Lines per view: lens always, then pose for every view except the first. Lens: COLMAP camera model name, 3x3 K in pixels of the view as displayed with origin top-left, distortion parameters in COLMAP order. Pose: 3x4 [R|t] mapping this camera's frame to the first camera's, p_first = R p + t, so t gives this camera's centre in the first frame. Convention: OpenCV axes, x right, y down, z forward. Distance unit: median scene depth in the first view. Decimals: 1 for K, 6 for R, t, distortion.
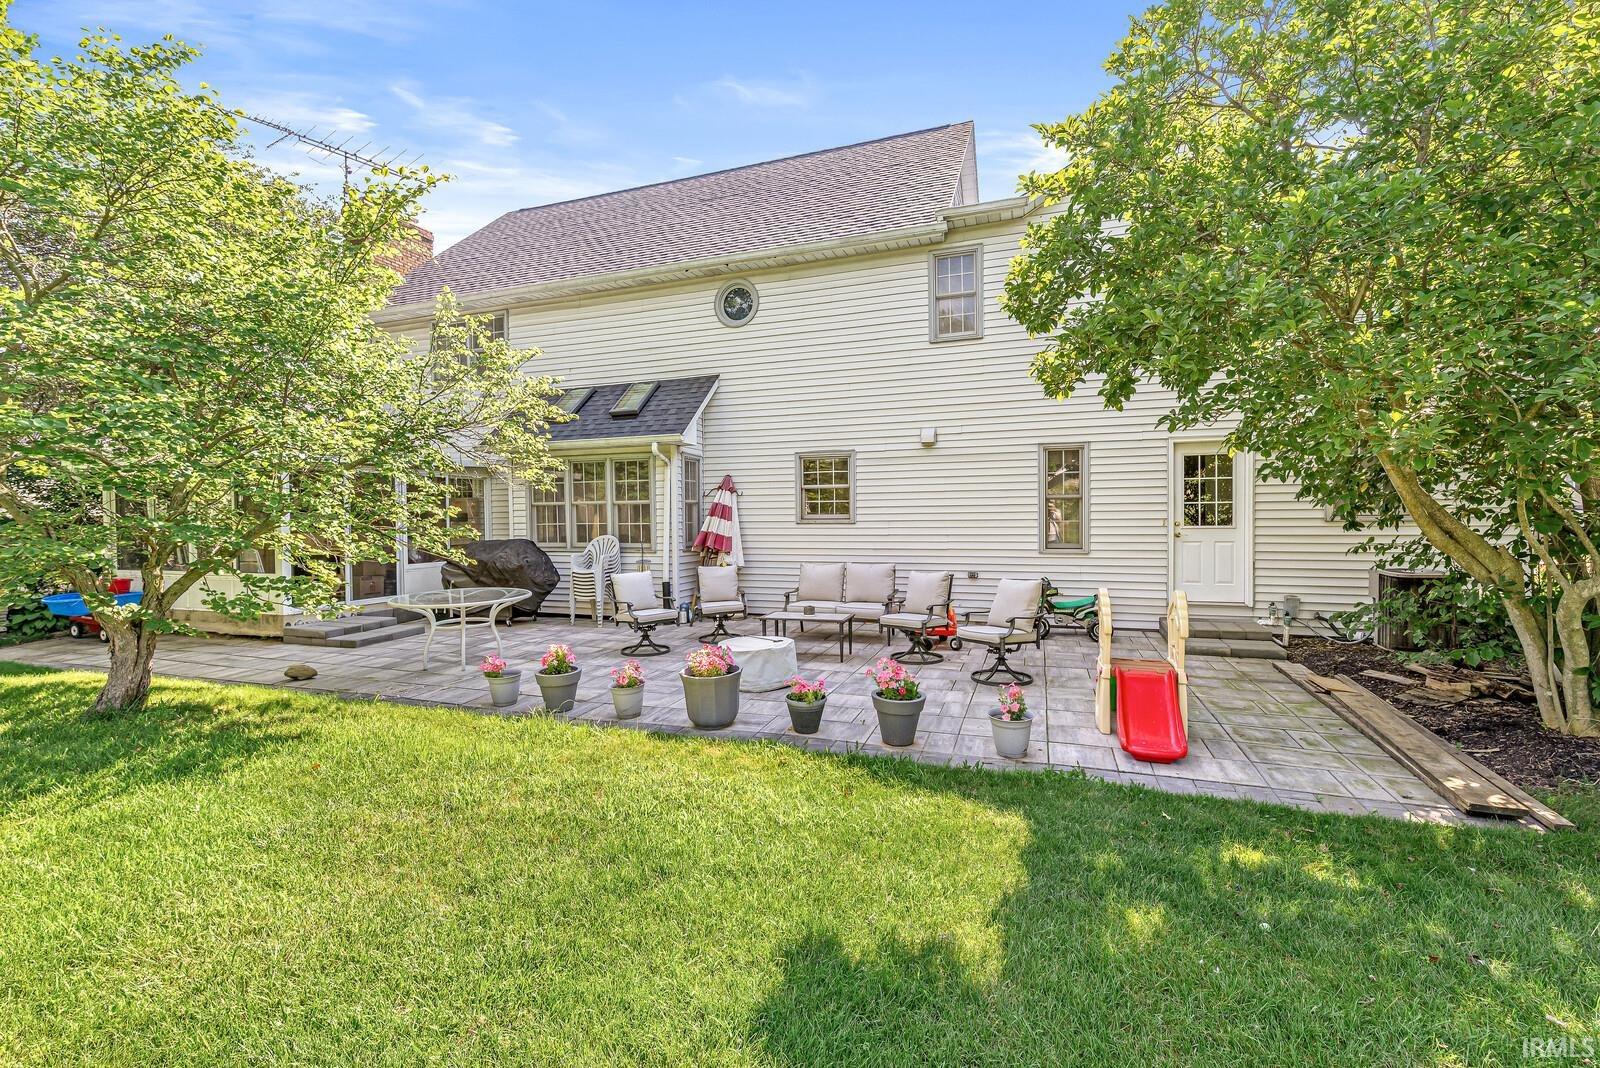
lens RADIAL K [[685.3, 0, 804.2], [0, 685.3, 521.9], [0, 0, 1]] dist [0.001613, 0.000285]
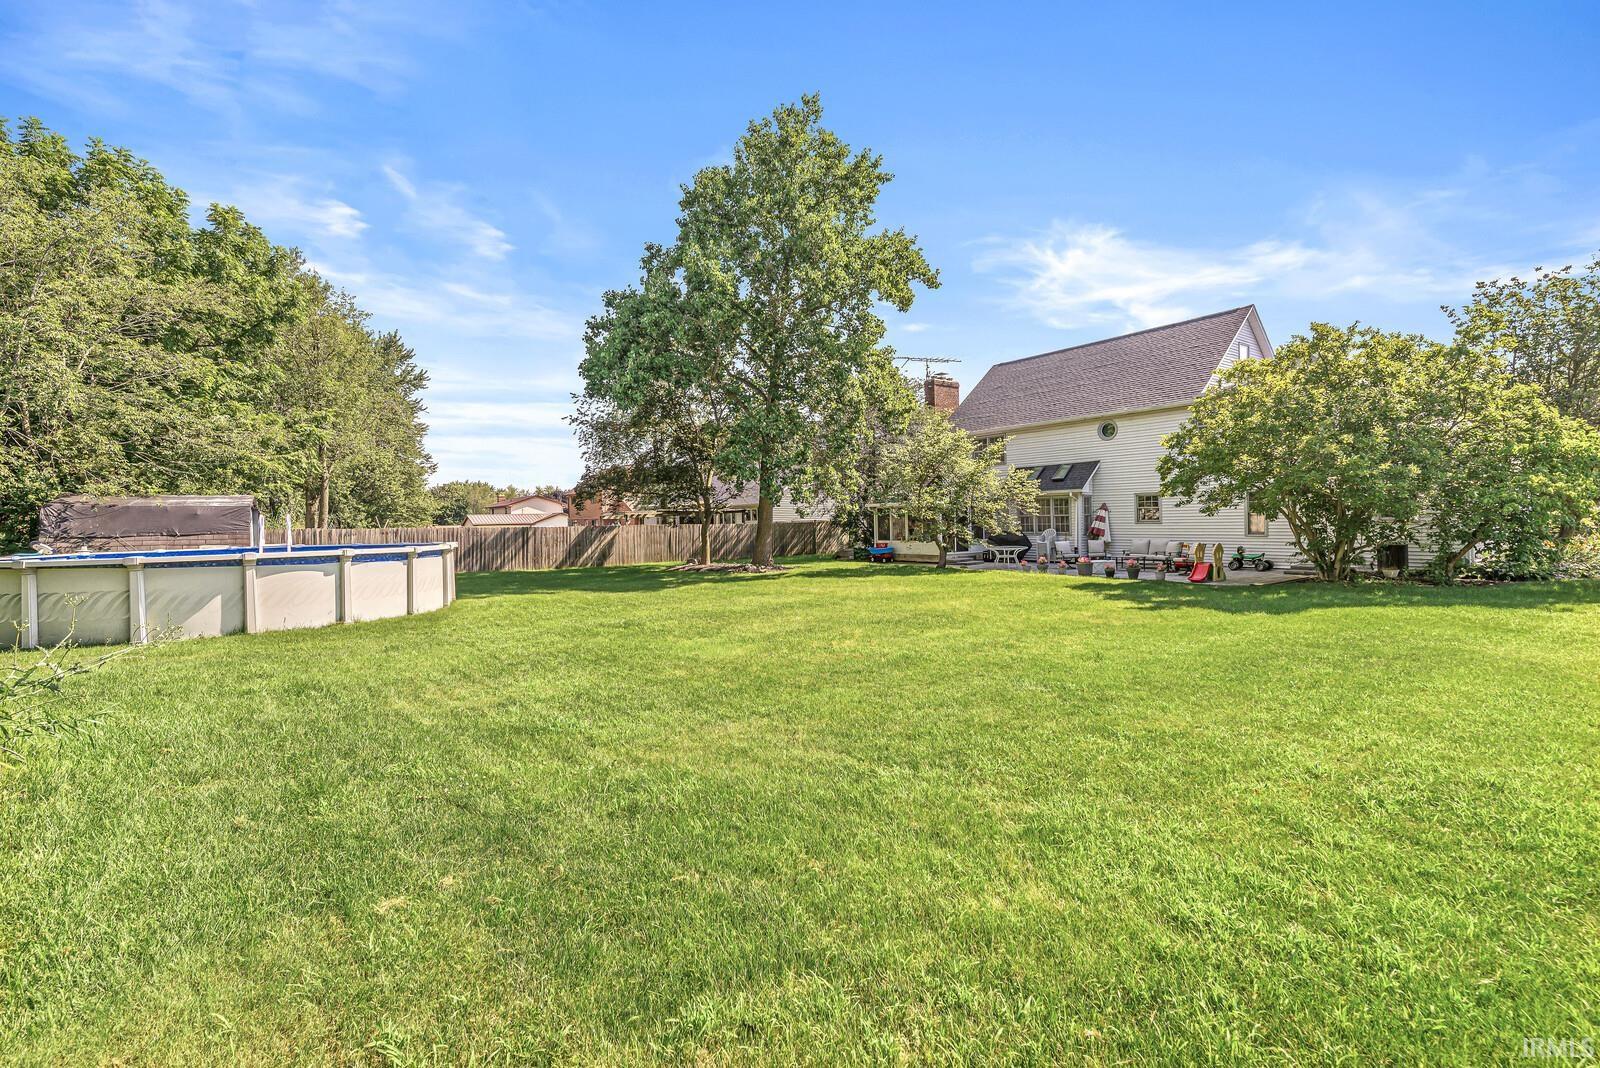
lens RADIAL K [[685.3, 0, 804.2], [0, 685.3, 521.9], [0, 0, 1]] dist [0.001613, 0.000285]
pose [[0.830281, -0.005845, -0.557314, 0.350695], [-0.004847, 0.999831, -0.017707, 0.043005], [0.557323, 0.017403, 0.830113, -1.545497]]
